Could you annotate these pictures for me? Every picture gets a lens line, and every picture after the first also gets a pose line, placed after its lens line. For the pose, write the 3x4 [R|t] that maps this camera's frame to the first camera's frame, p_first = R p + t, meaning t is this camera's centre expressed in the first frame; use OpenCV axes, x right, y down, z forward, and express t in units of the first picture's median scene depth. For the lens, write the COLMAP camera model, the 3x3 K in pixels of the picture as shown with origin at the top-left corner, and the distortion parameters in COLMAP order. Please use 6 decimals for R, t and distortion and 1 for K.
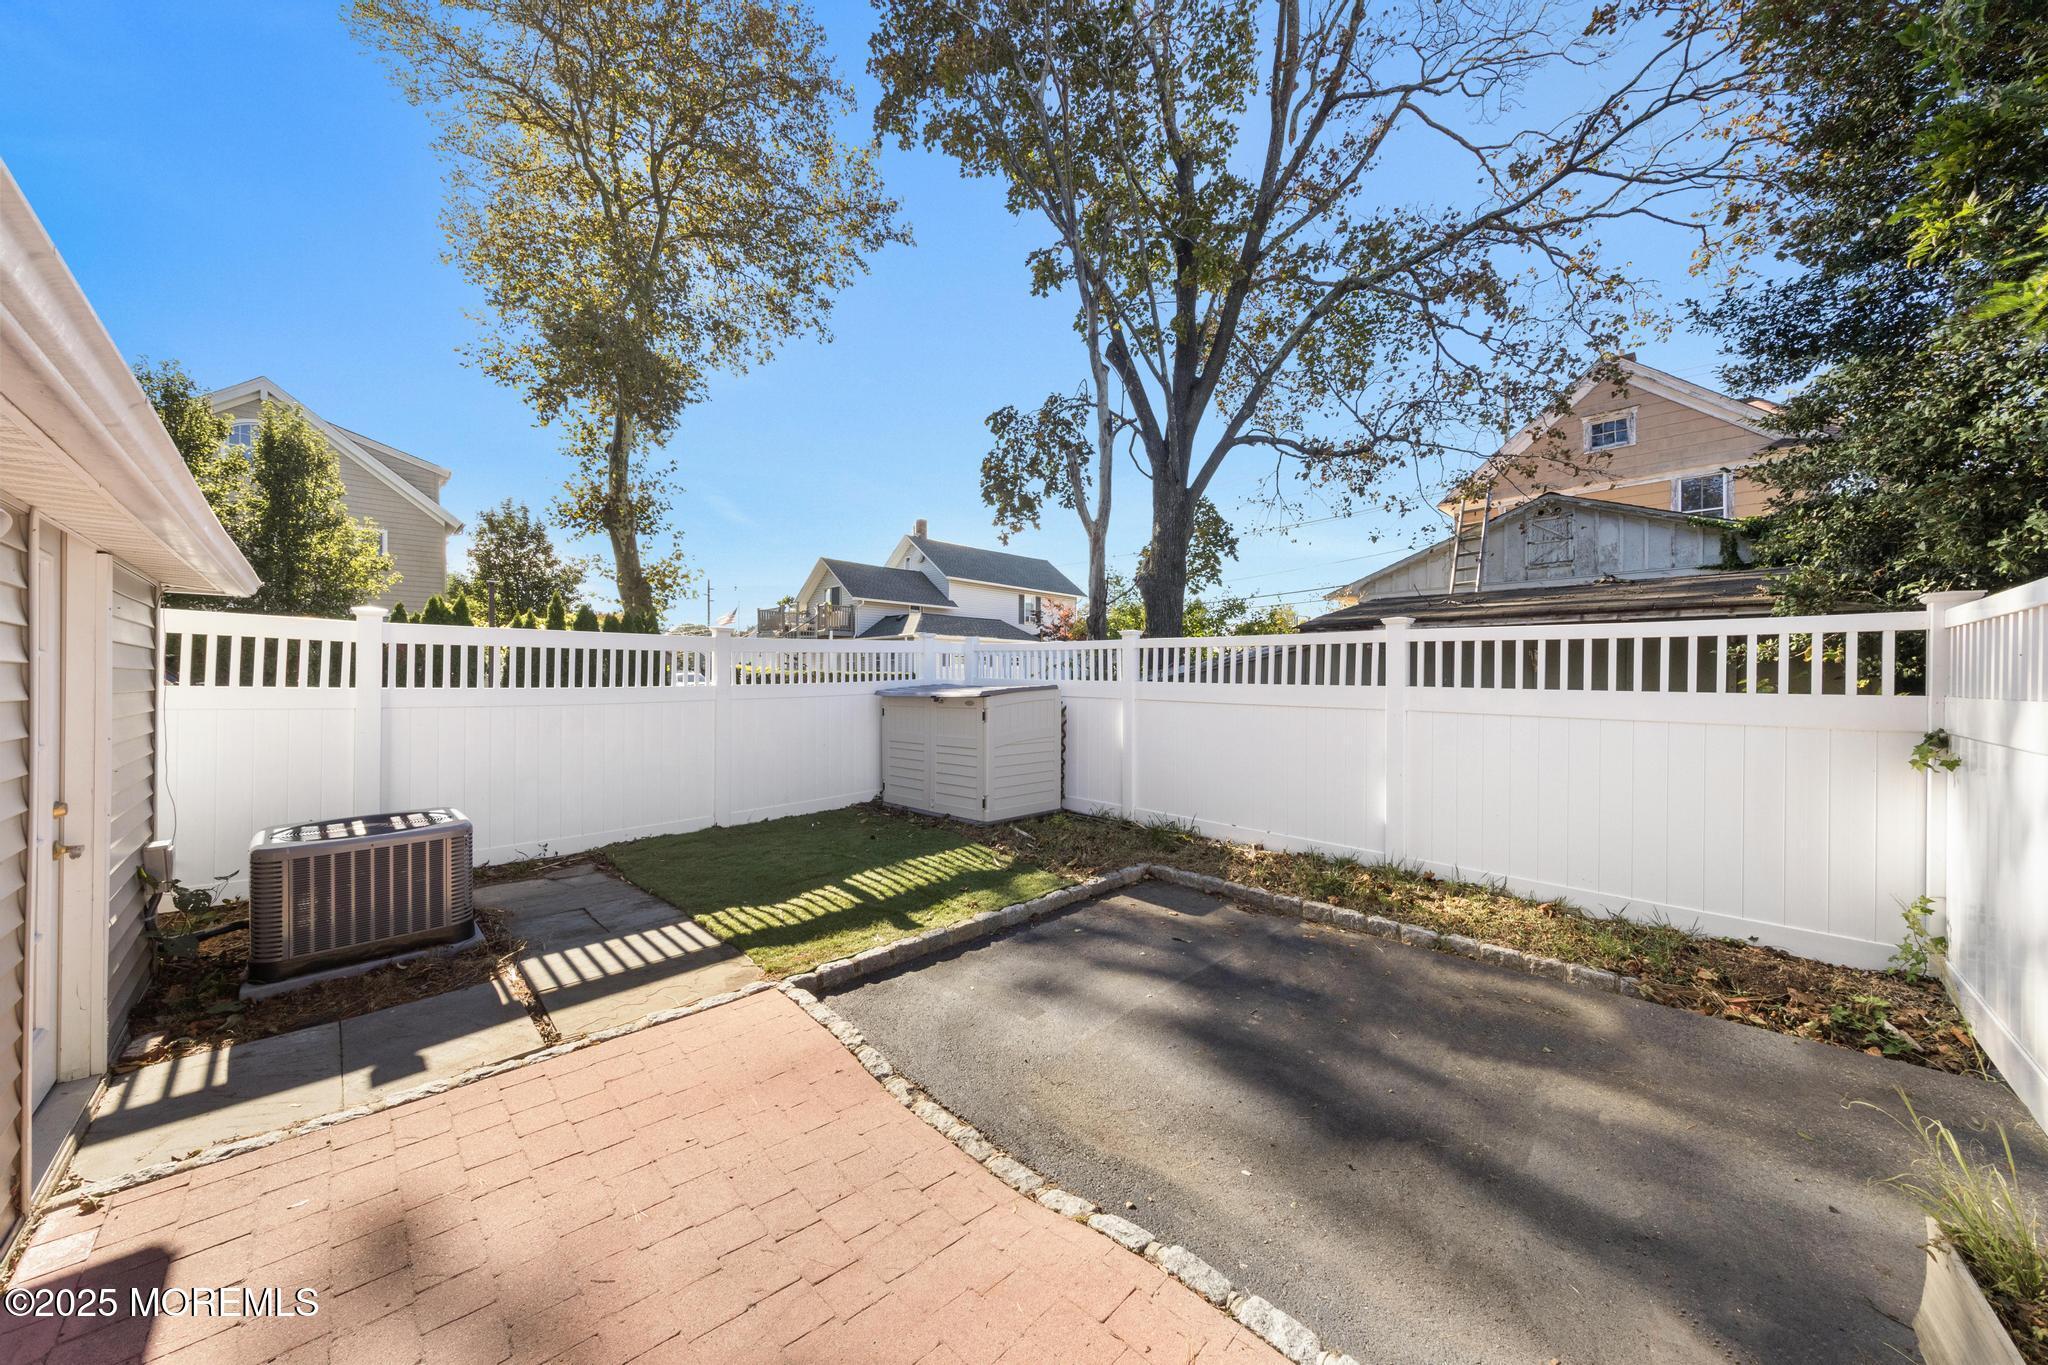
lens RADIAL K [[717.3, 0, 1020.6], [0, 717.3, 688.2], [0, 0, 1]] dist [0.011133, -0.000060]
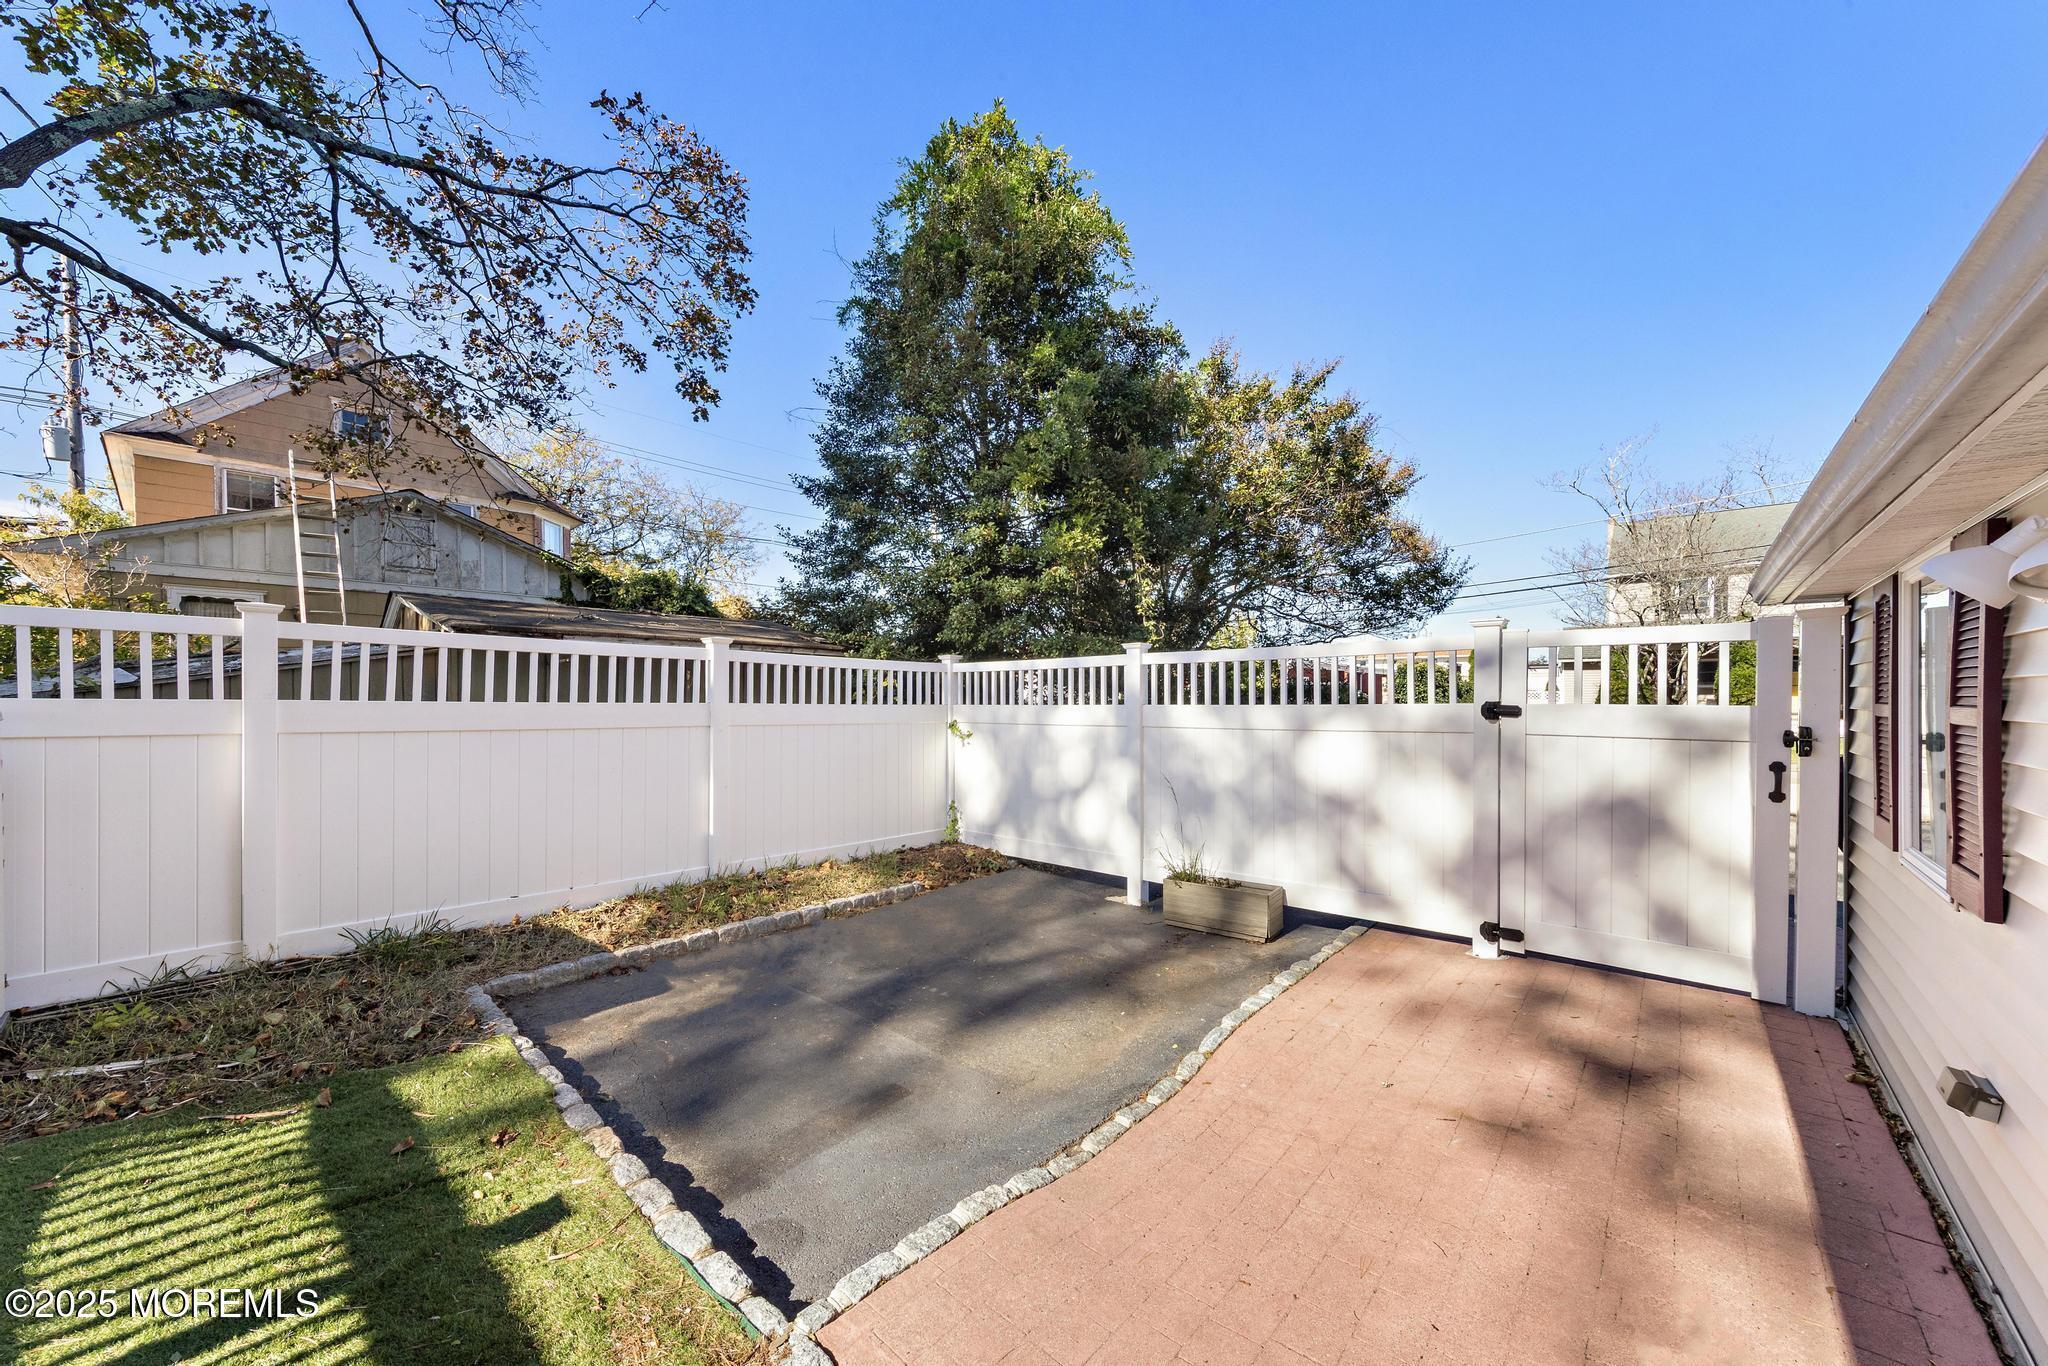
lens RADIAL K [[740.6, 0, 1047.1], [0, 740.6, 706.2], [0, 0, 1]] dist [0.001048, 0.000085]
pose [[-0.054181, -0.014762, 0.998422, -0.659253], [0.011082, 0.999820, 0.015384, -0.013675], [-0.998470, 0.011898, -0.054007, 0.689230]]
